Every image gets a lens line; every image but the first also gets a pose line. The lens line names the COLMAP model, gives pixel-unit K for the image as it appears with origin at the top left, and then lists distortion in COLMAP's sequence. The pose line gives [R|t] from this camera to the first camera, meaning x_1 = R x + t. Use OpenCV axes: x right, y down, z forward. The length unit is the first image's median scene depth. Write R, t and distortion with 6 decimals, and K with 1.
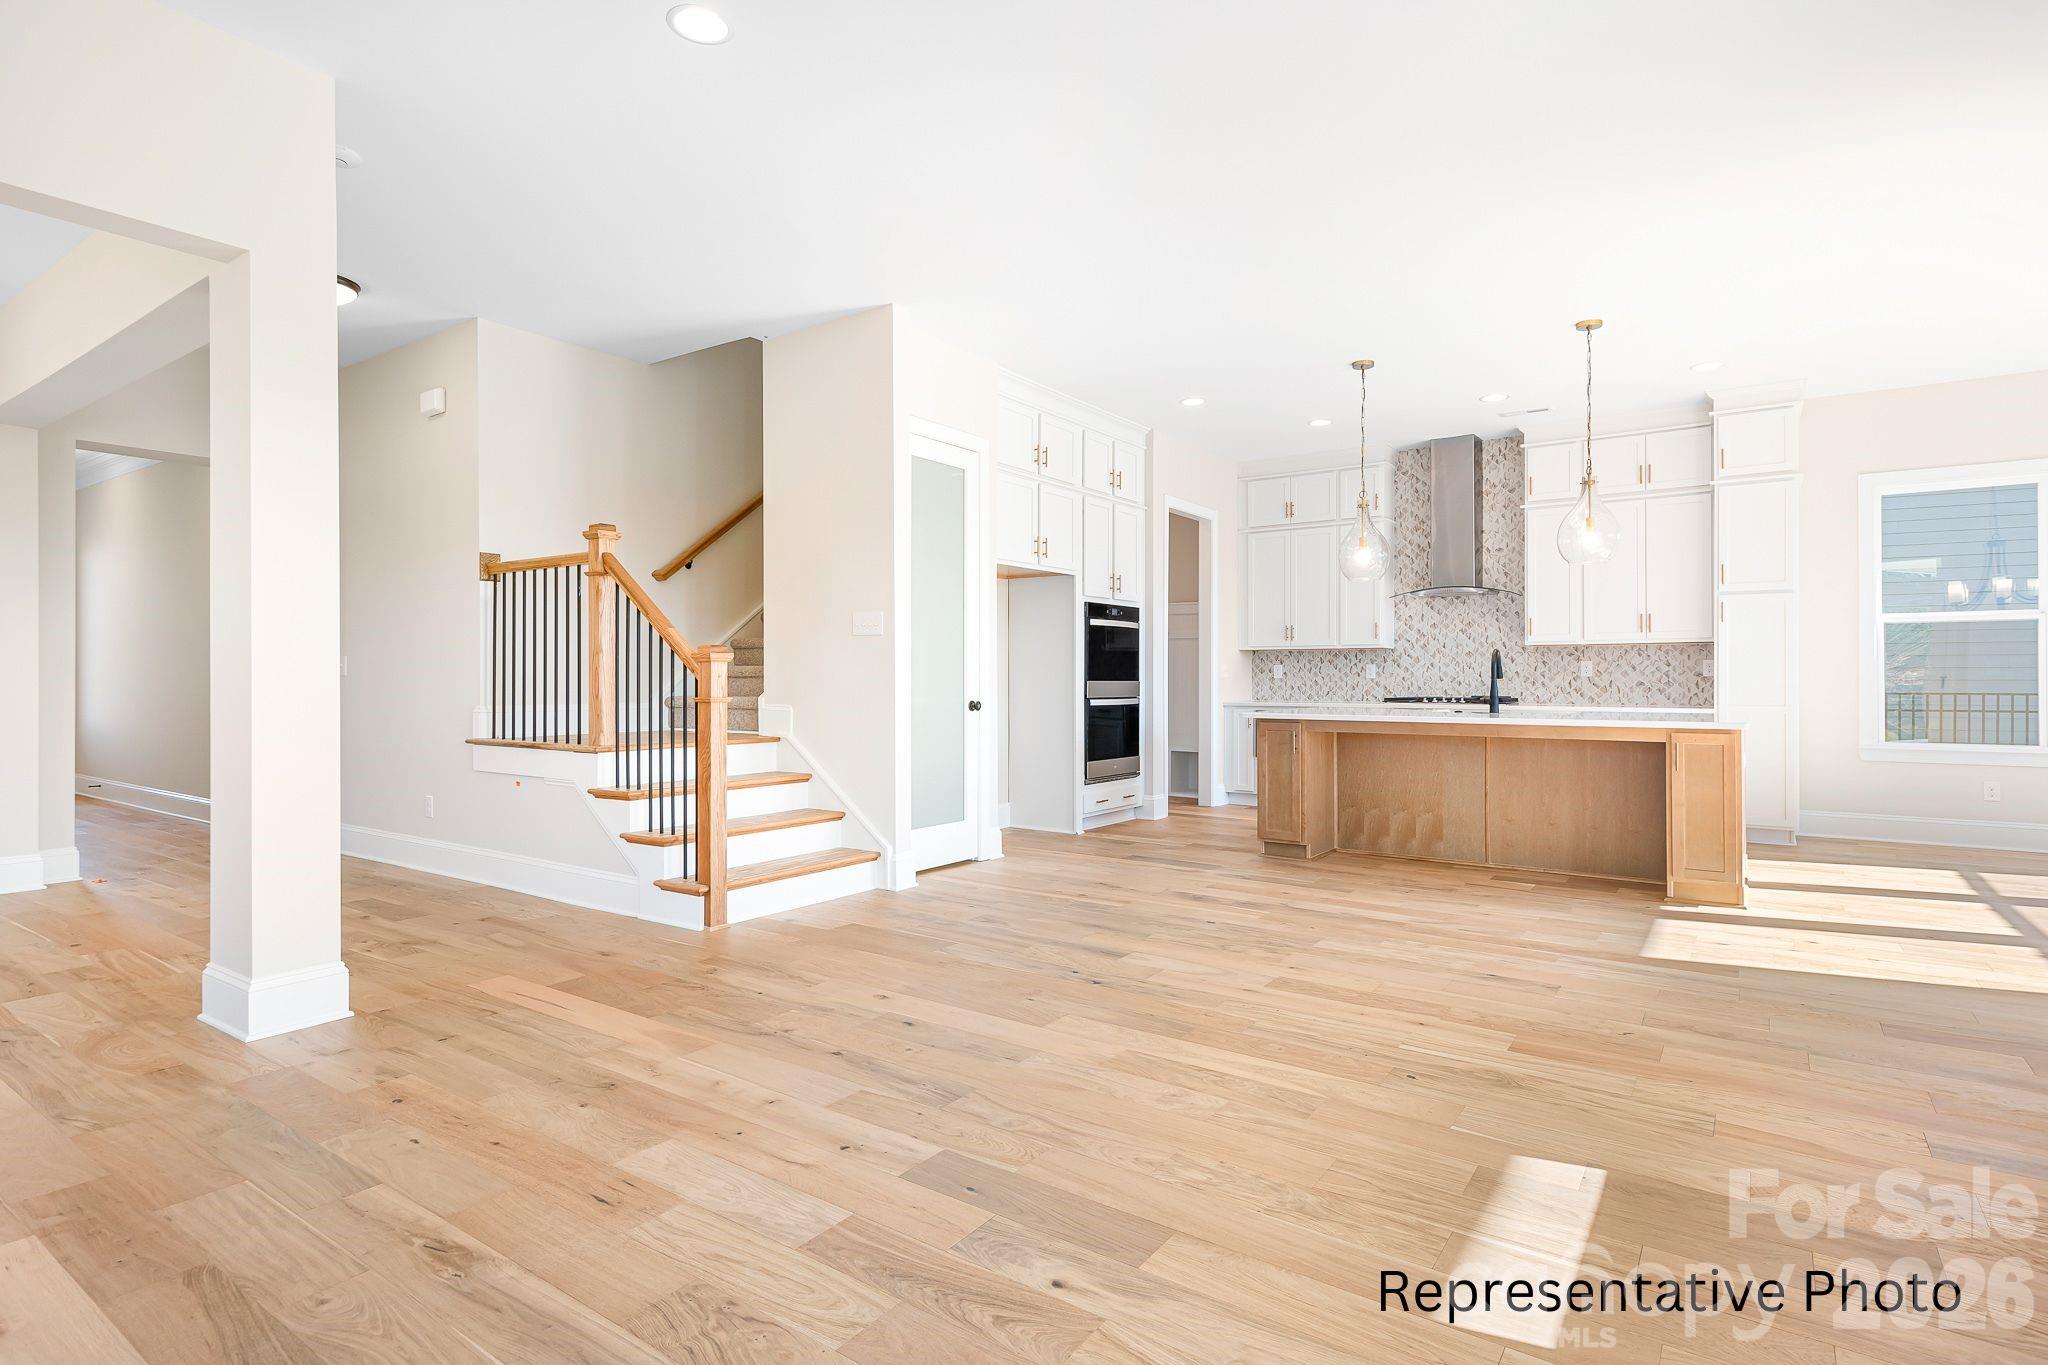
lens RADIAL K [[1051.1, 0, 1023.9], [0, 1051.1, 678.0], [0, 0, 1]] dist [0.000238, -0.000168]
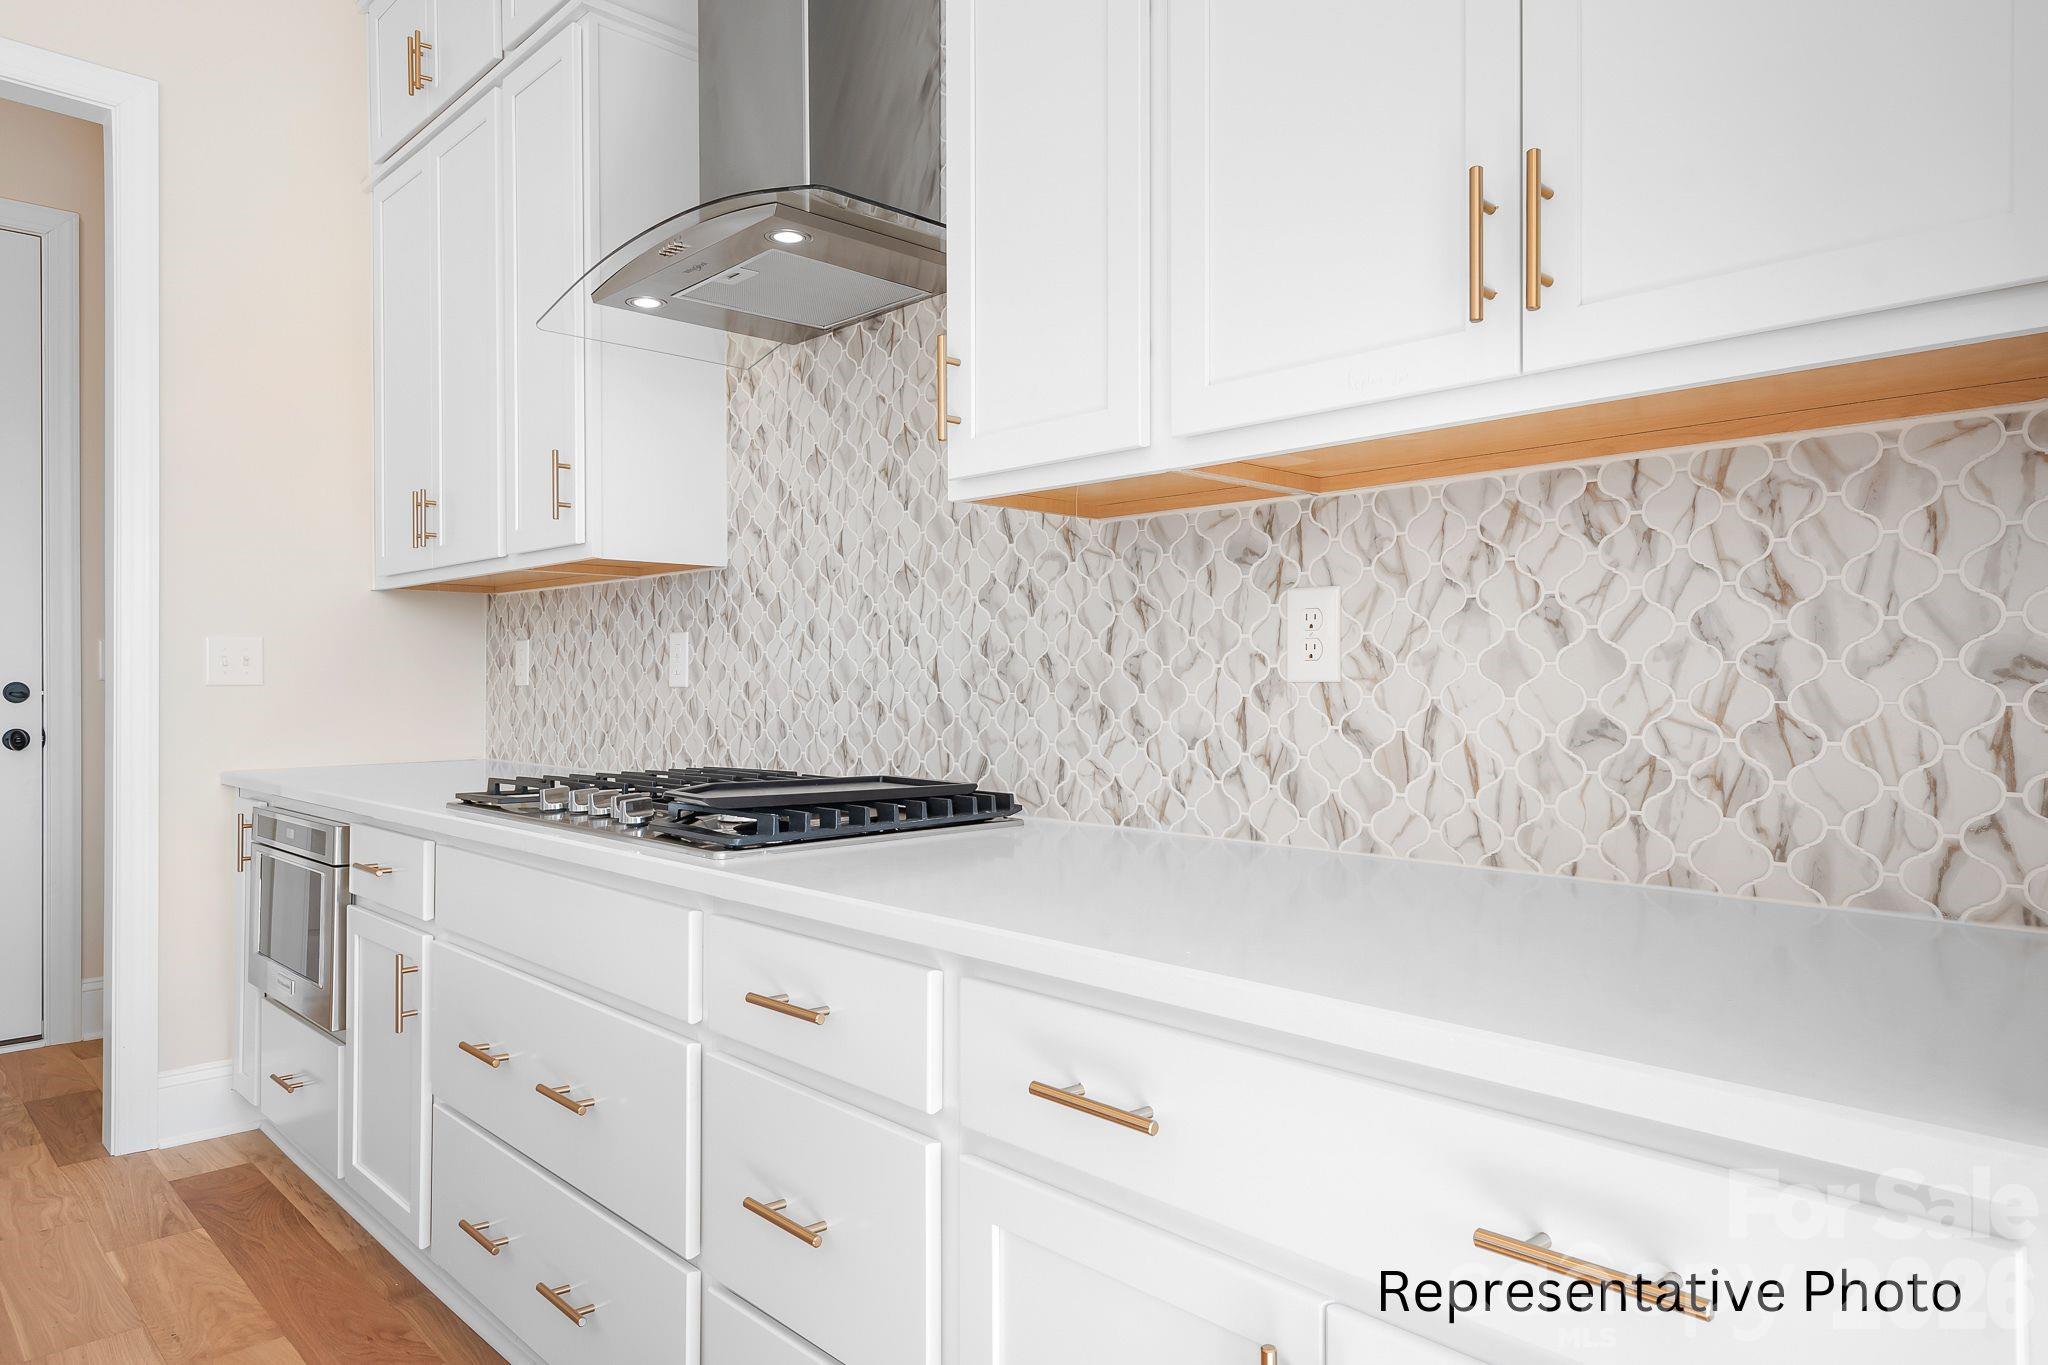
lens RADIAL K [[1292.0, 0, 1025.5], [0, 1292.0, 681.4], [0, 0, 1]] dist [0.000404, 0.000081]
pose [[0.981711, 0.000706, -0.190375, 0.519007], [-0.000512, 0.999999, 0.001068, -0.001581], [0.190376, -0.000951, 0.981711, 0.773663]]
